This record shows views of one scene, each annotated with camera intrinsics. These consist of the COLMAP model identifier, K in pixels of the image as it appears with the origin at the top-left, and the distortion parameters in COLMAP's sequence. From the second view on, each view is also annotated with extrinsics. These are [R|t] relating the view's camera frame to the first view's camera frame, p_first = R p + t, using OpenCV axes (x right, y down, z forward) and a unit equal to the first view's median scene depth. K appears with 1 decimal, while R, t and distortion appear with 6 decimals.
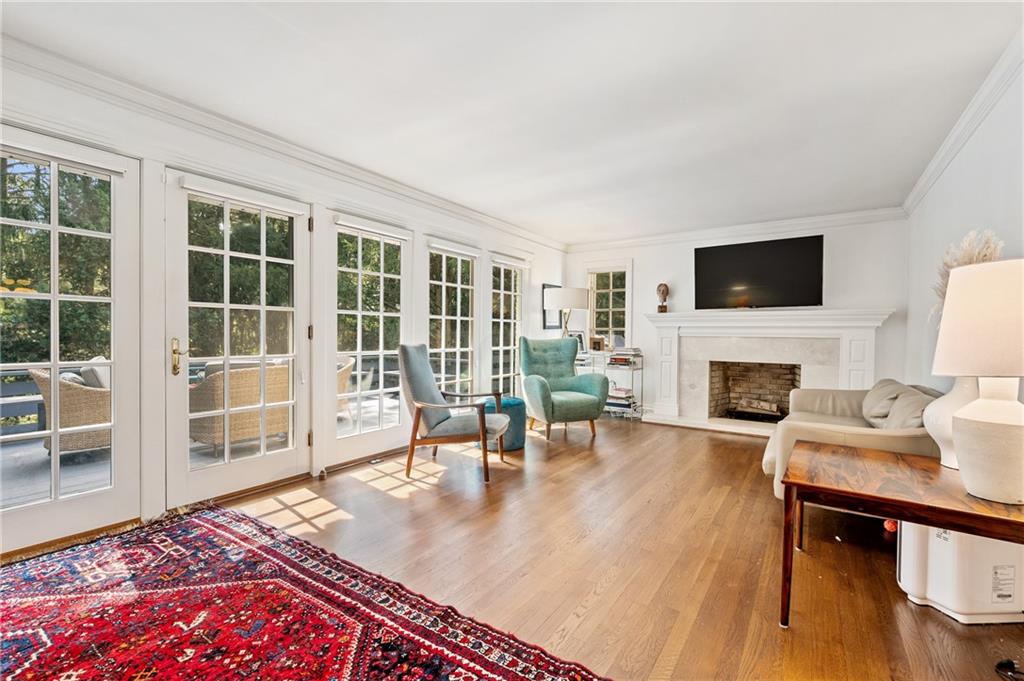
lens RADIAL K [[449.0, 0, 512.0], [0, 449.0, 340.5], [0, 0, 1]] dist [-0.001122, -0.000010]
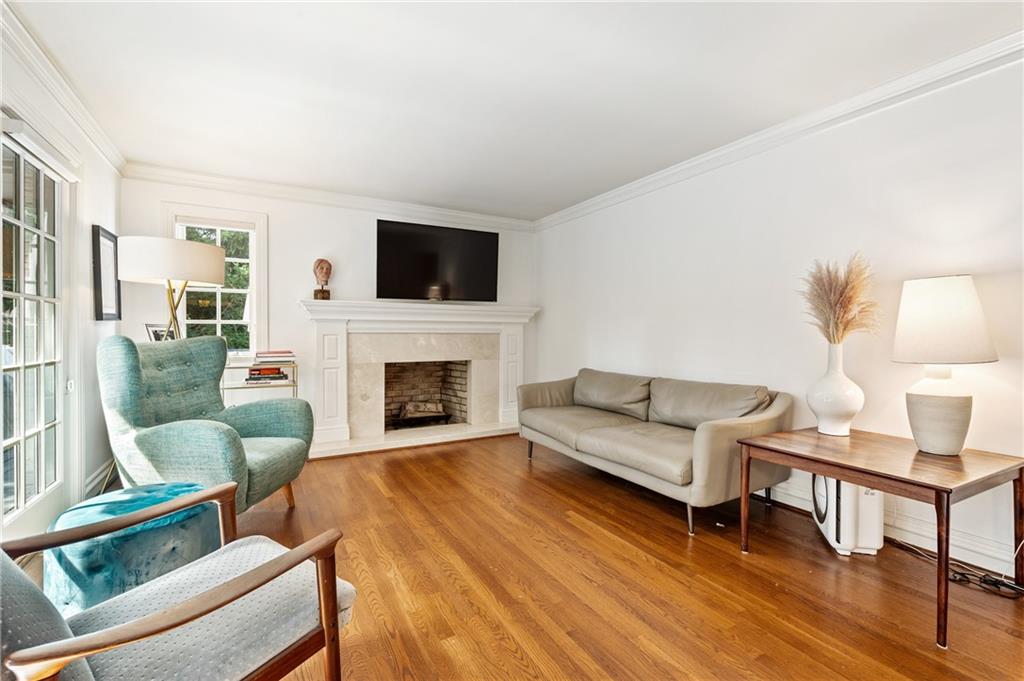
lens RADIAL K [[449.0, 0, 512.0], [0, 449.0, 340.5], [0, 0, 1]] dist [-0.001122, -0.000010]
pose [[0.433844, -0.024049, 0.900667, -0.193484], [0.014724, 0.999699, 0.019601, -0.007723], [-0.900868, 0.004757, 0.434068, 0.454215]]
